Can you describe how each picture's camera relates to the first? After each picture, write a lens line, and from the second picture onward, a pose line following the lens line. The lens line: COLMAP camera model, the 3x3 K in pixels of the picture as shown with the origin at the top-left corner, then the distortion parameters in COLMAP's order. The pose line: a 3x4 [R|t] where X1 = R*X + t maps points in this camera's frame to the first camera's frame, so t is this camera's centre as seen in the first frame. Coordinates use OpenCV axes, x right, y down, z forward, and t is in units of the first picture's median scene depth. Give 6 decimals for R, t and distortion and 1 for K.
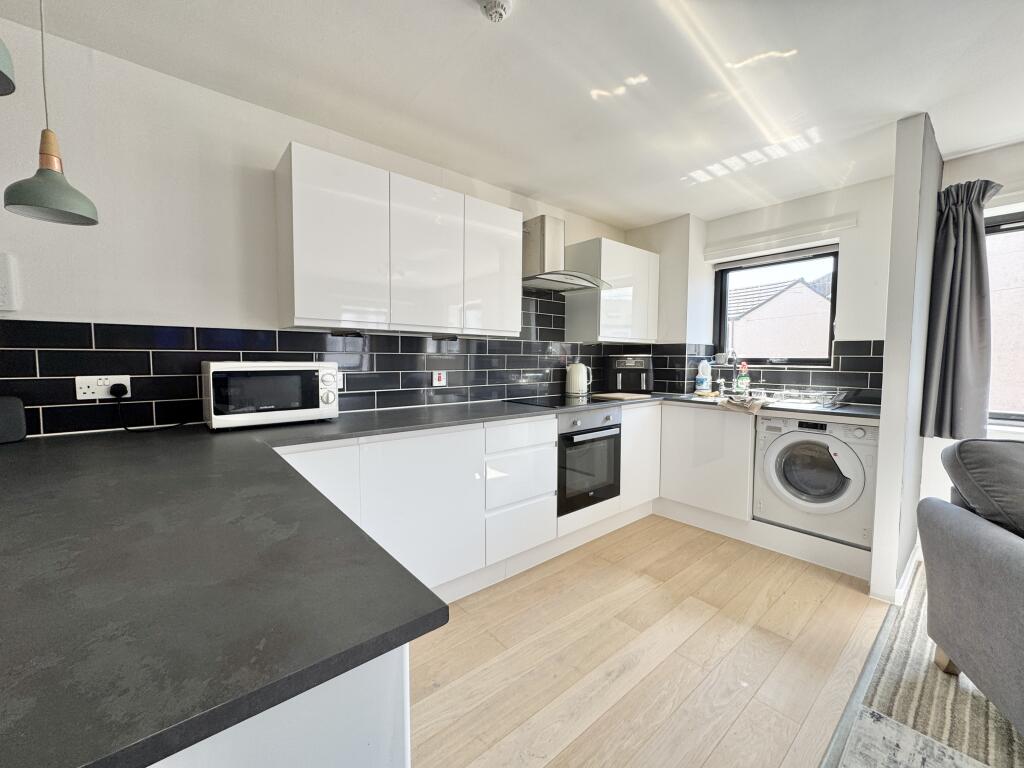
lens RADIAL K [[410.8, 0, 512.0], [0, 410.8, 384.0], [0, 0, 1]] dist [0.000872, -0.000208]
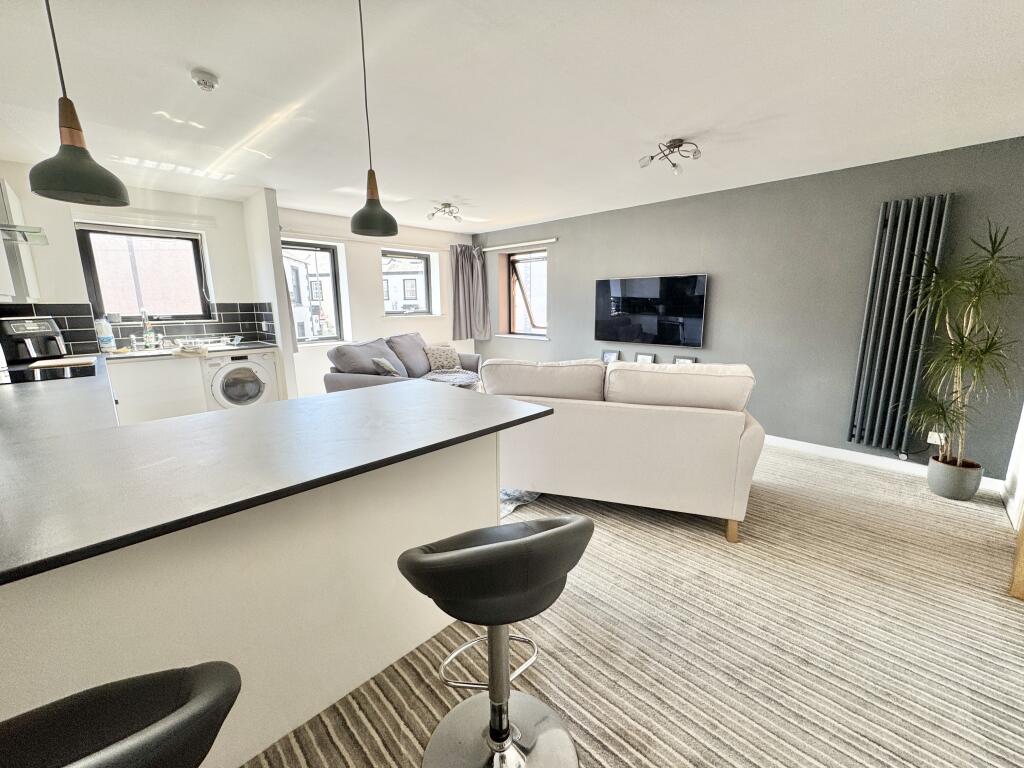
lens RADIAL K [[410.8, 0, 512.0], [0, 410.8, 384.0], [0, 0, 1]] dist [0.000872, -0.000208]
pose [[-0.090755, -0.199549, 0.975676, -0.744937], [0.067726, 0.976214, 0.205959, -0.045378], [-0.993568, 0.084770, -0.075082, 0.053870]]
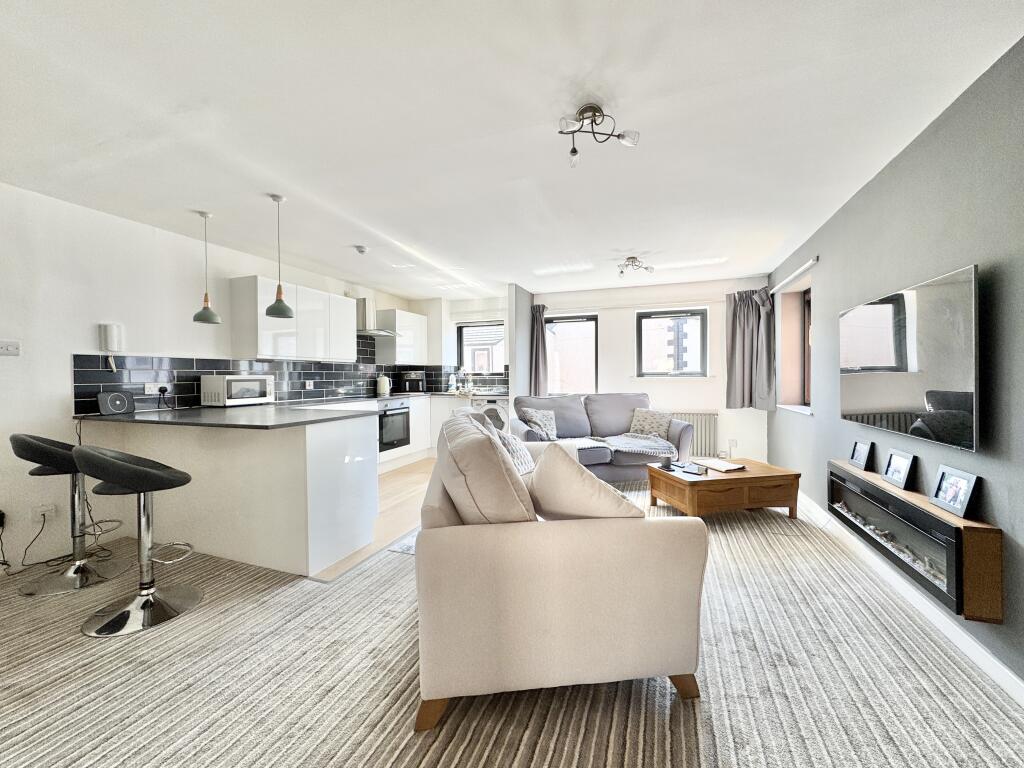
lens RADIAL K [[410.8, 0, 512.0], [0, 410.8, 384.0], [0, 0, 1]] dist [0.000872, -0.000208]
pose [[0.870611, -0.020700, 0.491537, -0.235857], [0.041866, 0.998608, -0.032097, 0.063864], [-0.490188, 0.048523, 0.870265, -0.832479]]
